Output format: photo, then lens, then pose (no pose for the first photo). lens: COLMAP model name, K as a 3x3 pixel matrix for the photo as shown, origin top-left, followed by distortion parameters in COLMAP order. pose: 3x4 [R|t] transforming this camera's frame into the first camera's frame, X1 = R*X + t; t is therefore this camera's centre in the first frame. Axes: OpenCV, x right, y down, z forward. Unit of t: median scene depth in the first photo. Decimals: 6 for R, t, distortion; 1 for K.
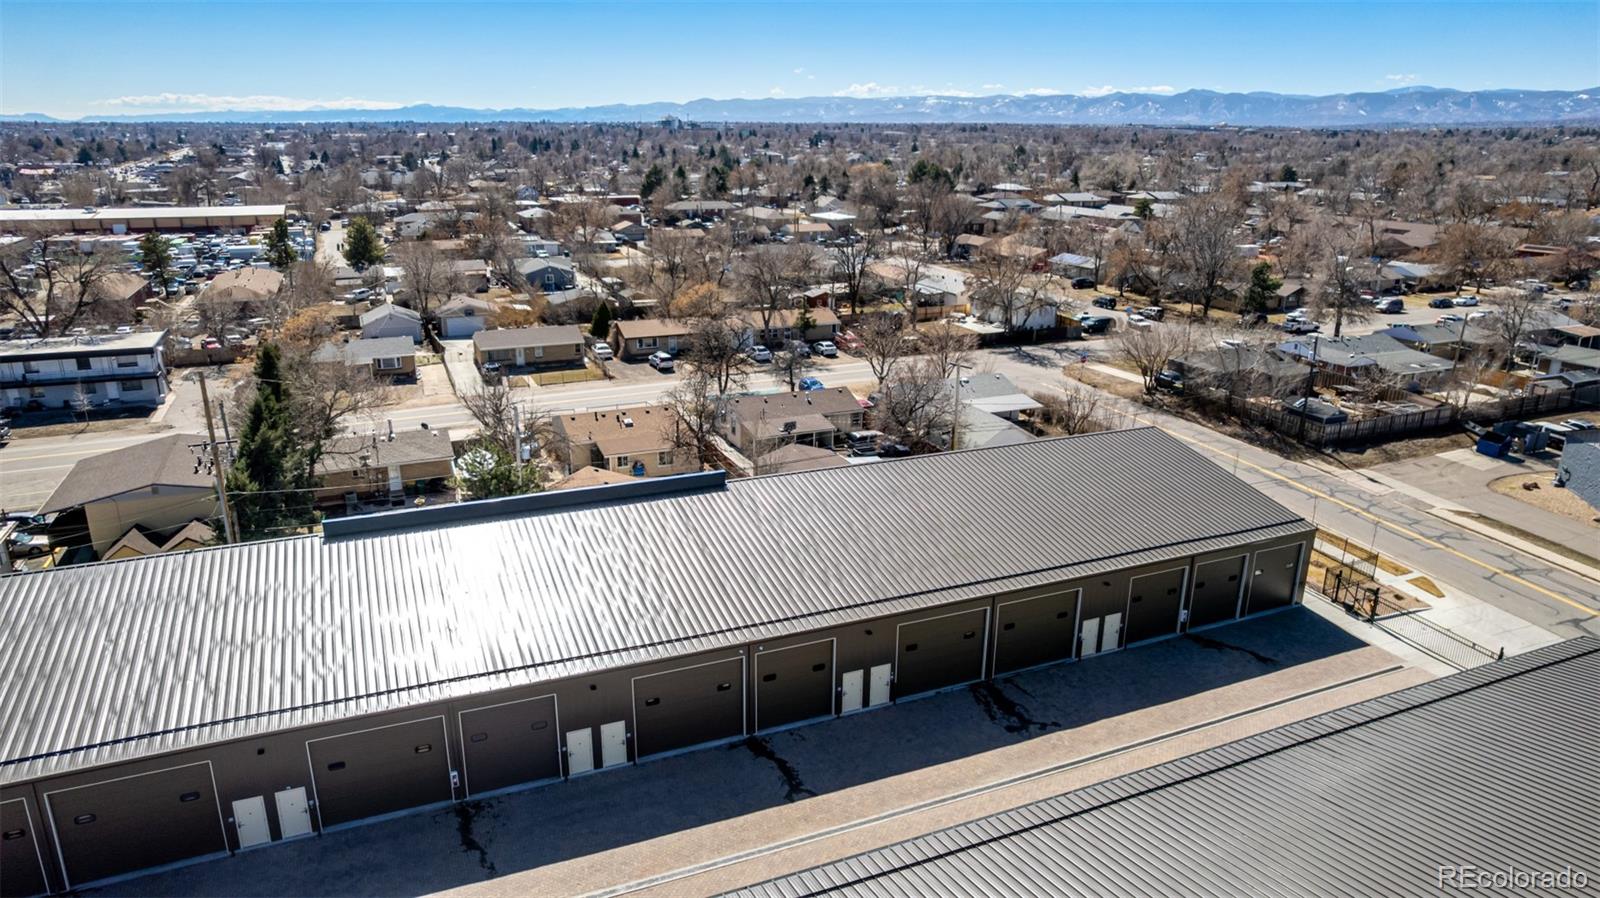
lens RADIAL K [[1042.1, 0, 796.9], [0, 1042.1, 446.1], [0, 0, 1]] dist [-0.073832, 0.065364]
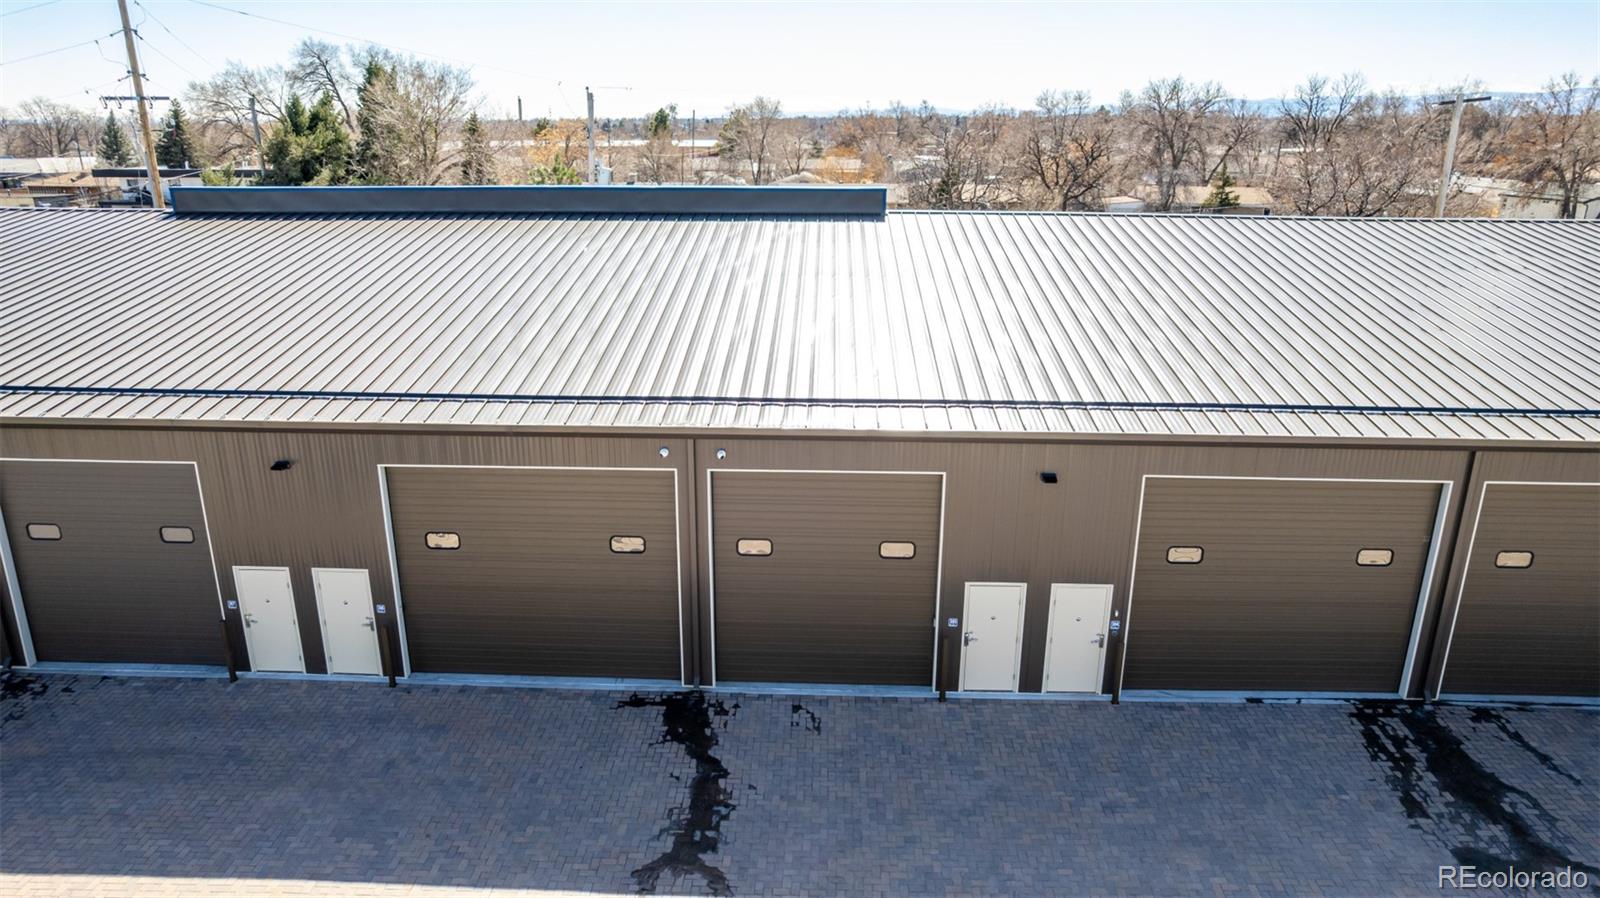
lens RADIAL K [[1042.1, 0, 790.9], [0, 1042.1, 460.3], [0, 0, 1]] dist [-0.073832, 0.065364]
pose [[0.900696, 0.133174, -0.413534, 0.074847], [-0.124464, 0.991059, 0.048072, 0.093159], [0.416239, 0.008172, 0.909219, 0.358058]]
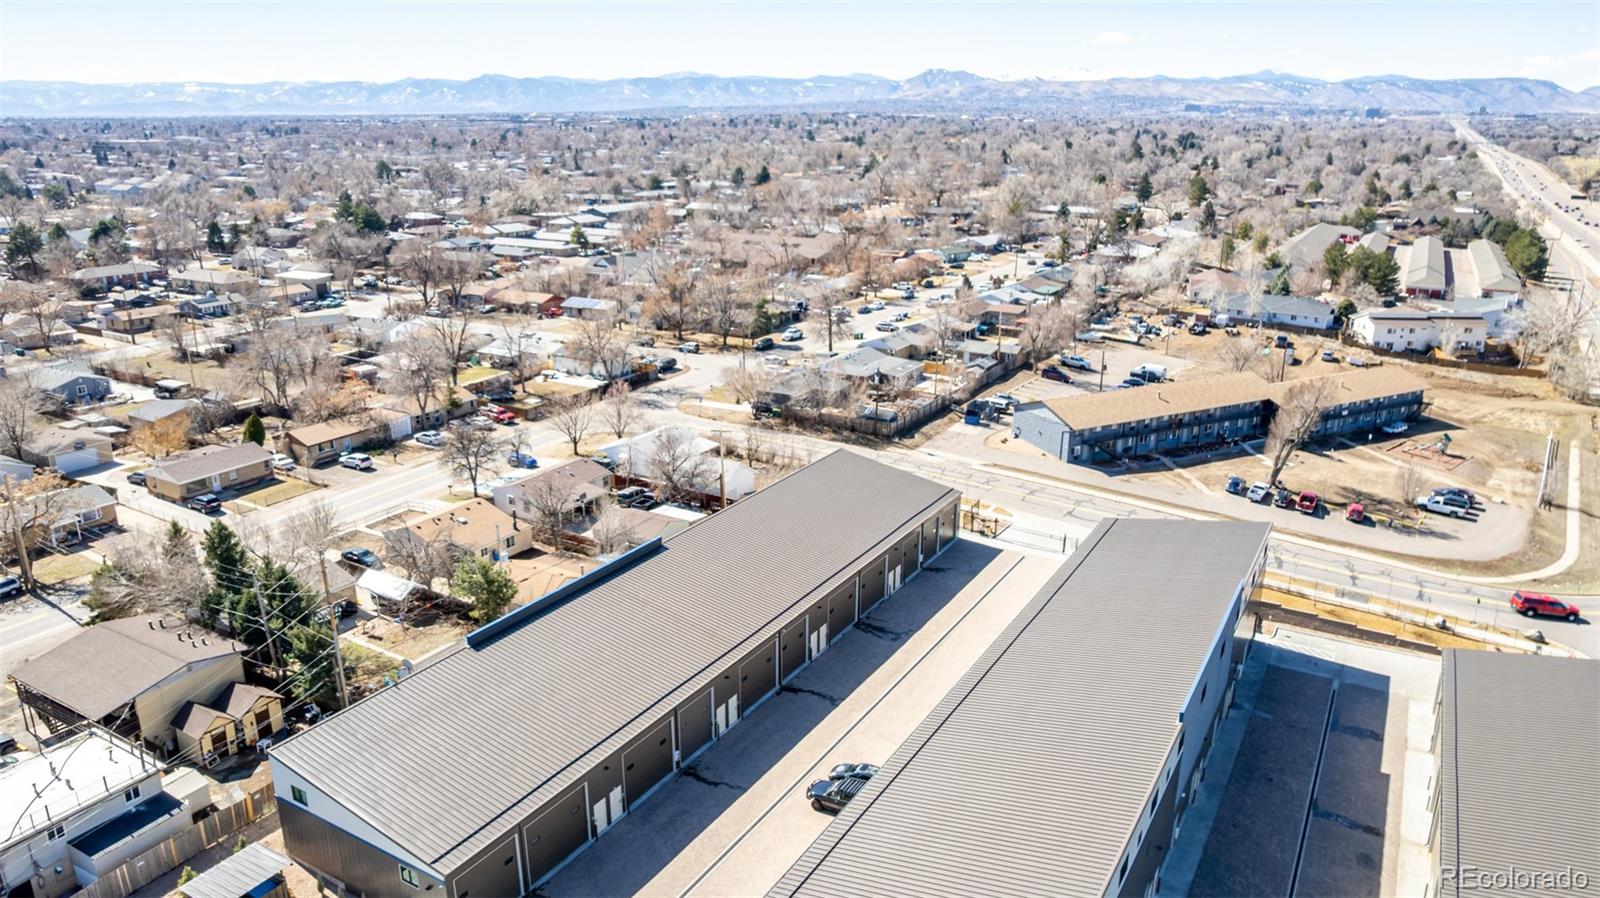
lens RADIAL K [[1092.2, 0, 802.7], [0, 1092.2, 455.7], [0, 0, 1]] dist [-0.030771, 0.008737]
pose [[0.804903, -0.184295, 0.564062, -0.506098], [0.177394, 0.981812, 0.067648, -0.104773], [-0.566270, 0.045611, 0.822957, -0.255411]]
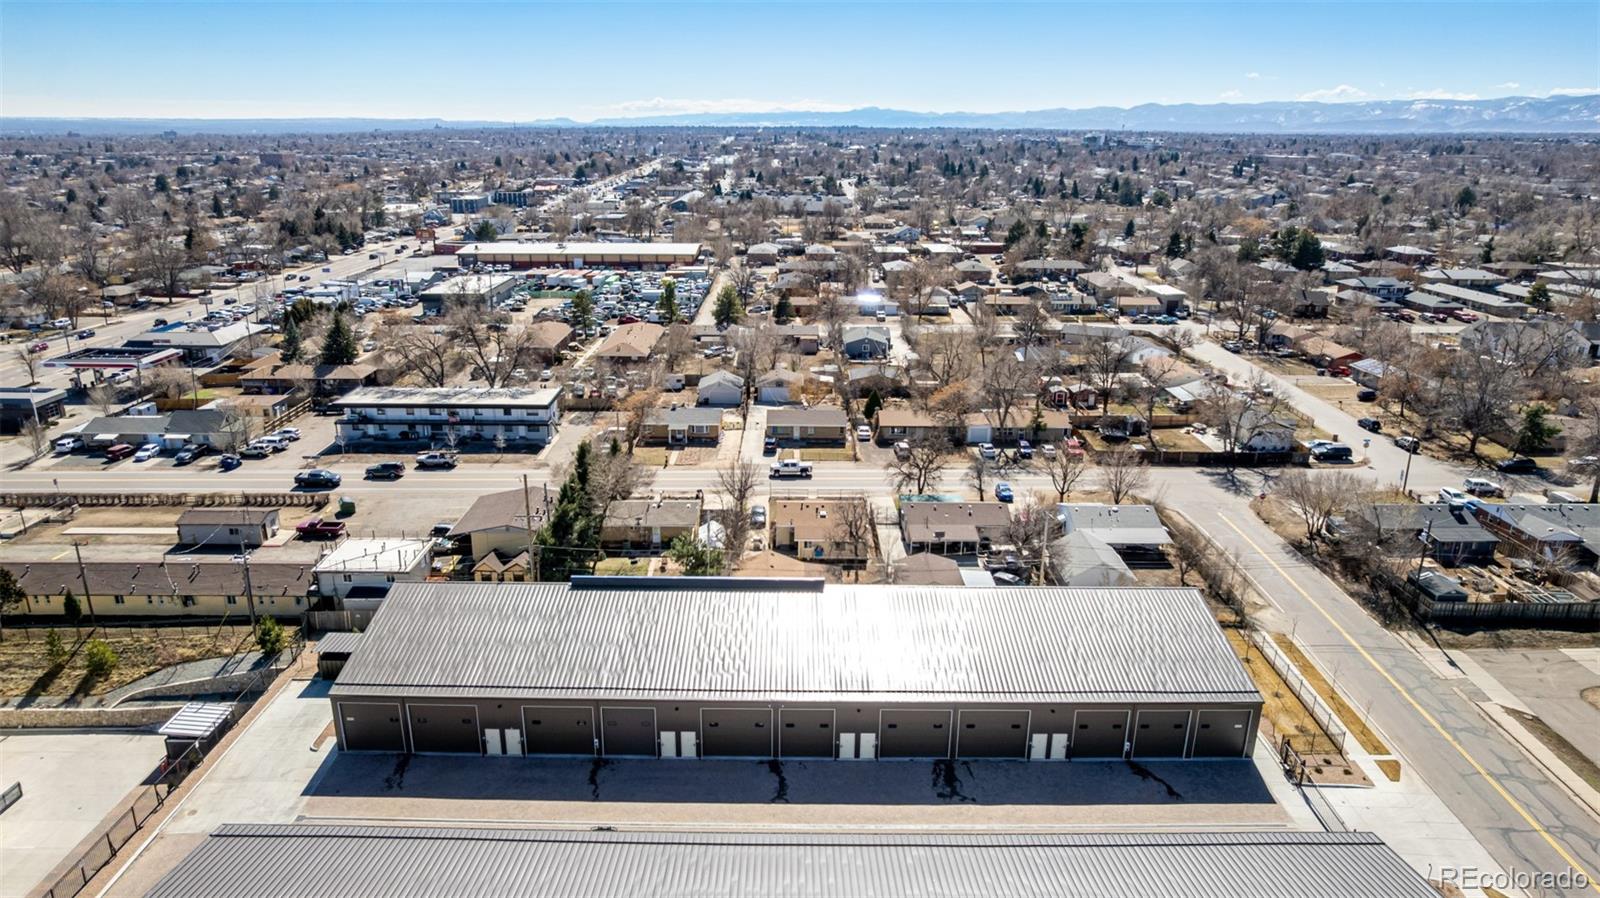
lens RADIAL K [[1042.1, 0, 782.8], [0, 1042.1, 477.6], [0, 0, 1]] dist [-0.073832, 0.065364]
pose [[0.912883, 0.128039, -0.387623, 0.285760], [-0.115615, 0.991753, 0.055313, -0.128269], [0.391508, -0.005680, 0.920157, -0.246235]]
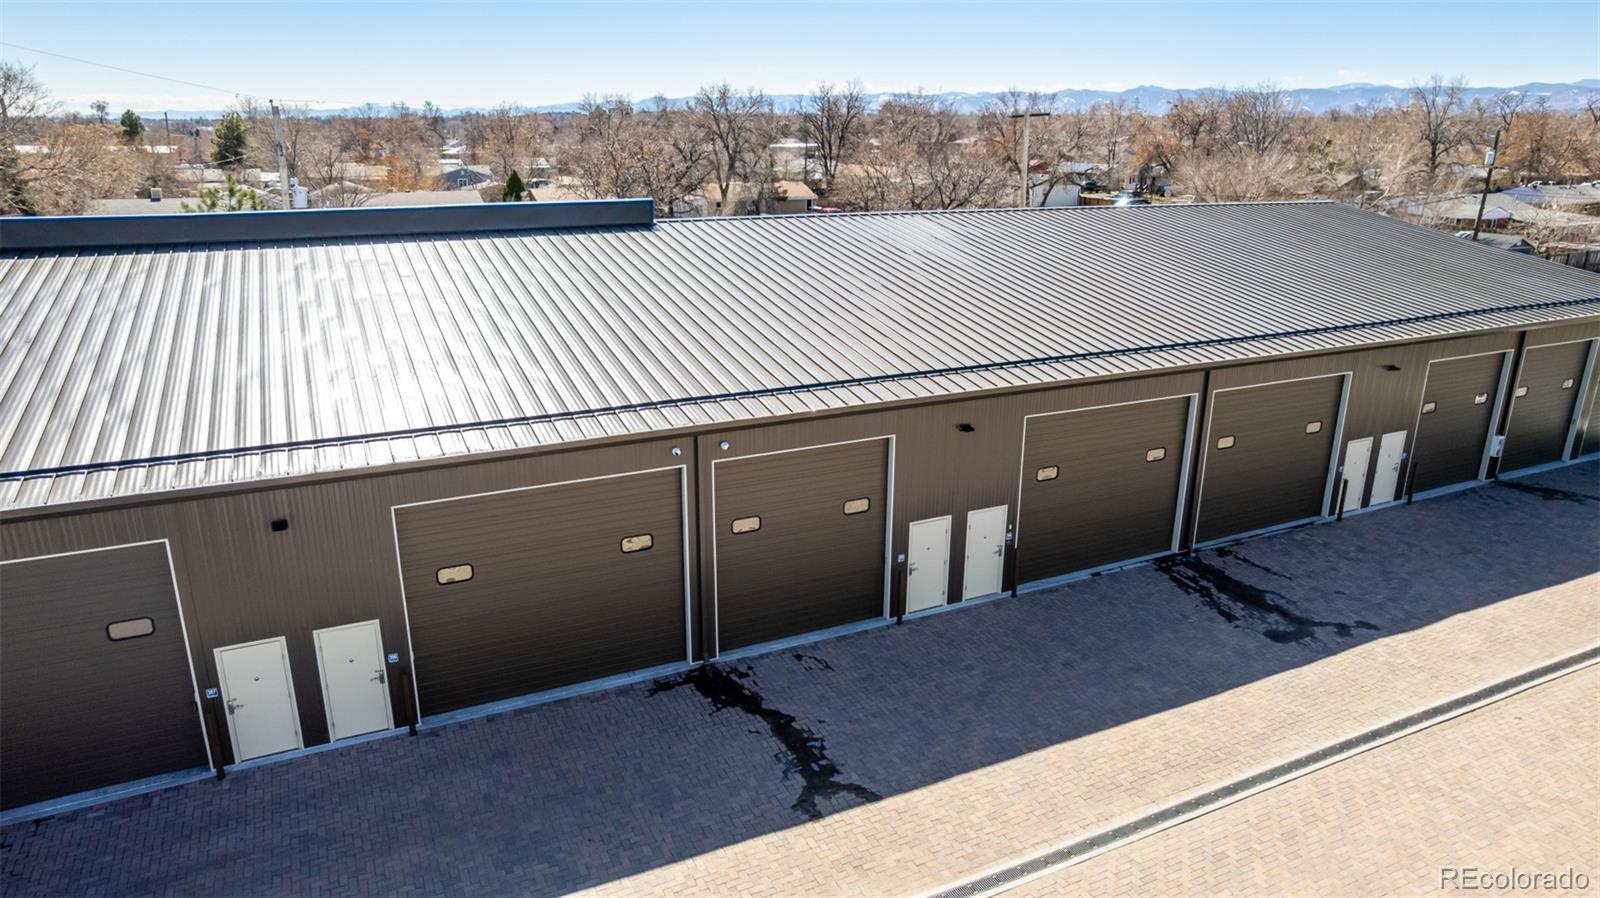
lens RADIAL K [[1017.4, 0, 796.0], [0, 1017.4, 458.0], [0, 0, 1]] dist [-0.045095, 0.012023]
pose [[0.999112, -0.016245, 0.038865, -0.011764], [0.015863, 0.999823, 0.010111, 0.103831], [-0.039023, -0.009486, 0.999193, 0.314502]]
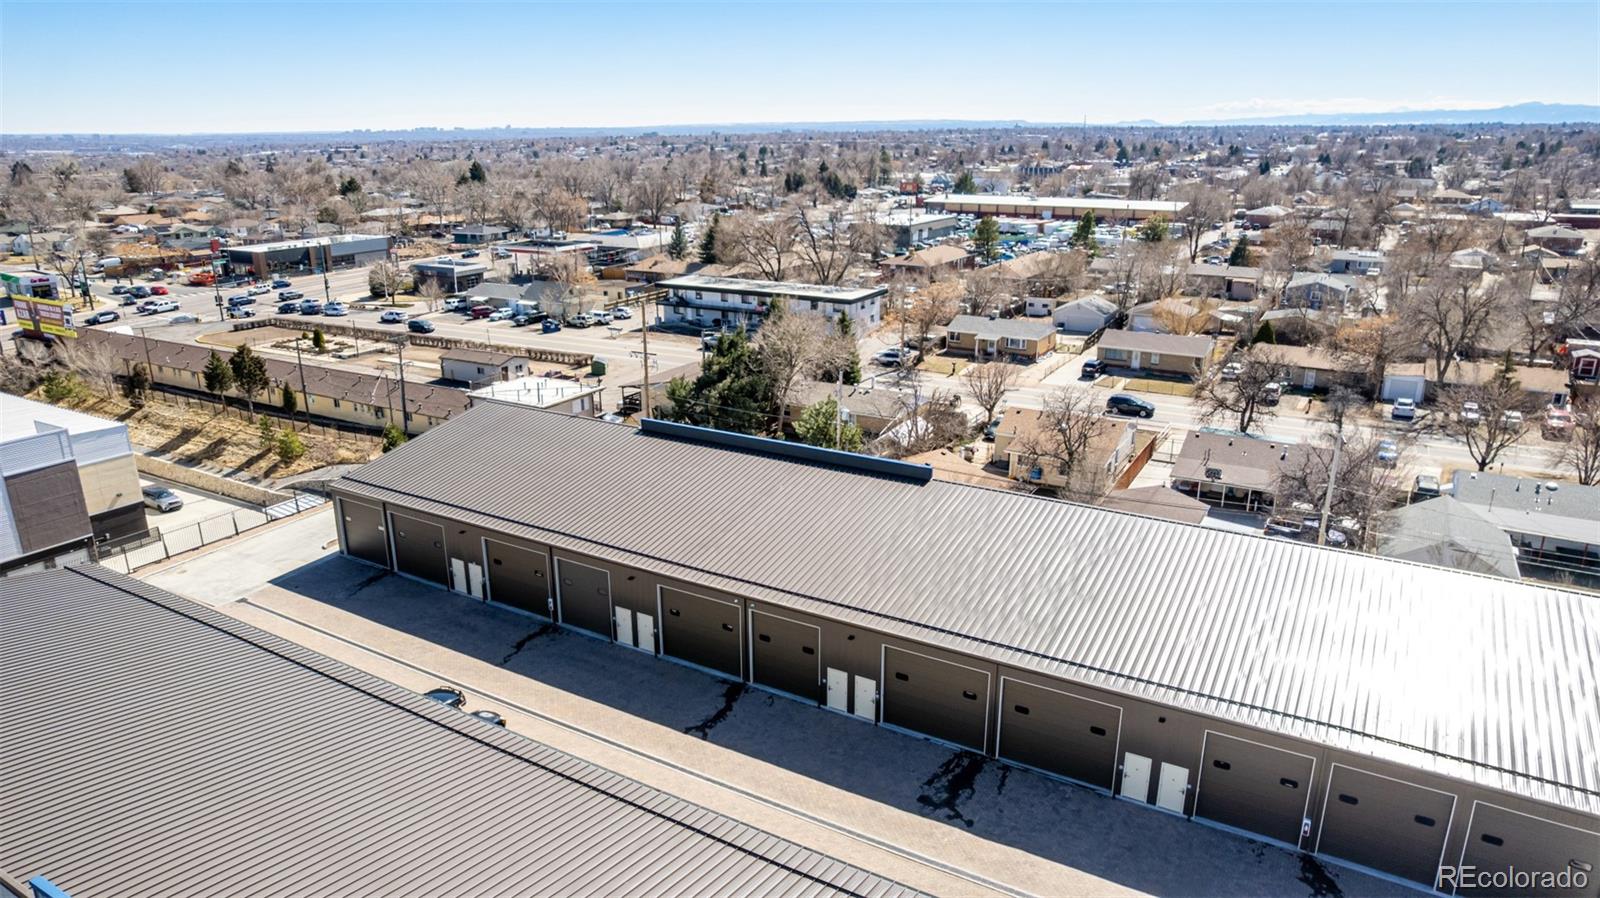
lens RADIAL K [[1042.1, 0, 776.2], [0, 1042.1, 448.0], [0, 0, 1]] dist [-0.073832, 0.065364]
pose [[0.572579, 0.228589, -0.787338, 0.423188], [-0.229399, 0.966654, 0.113824, -0.049574], [0.787102, 0.115441, 0.605924, 0.181964]]
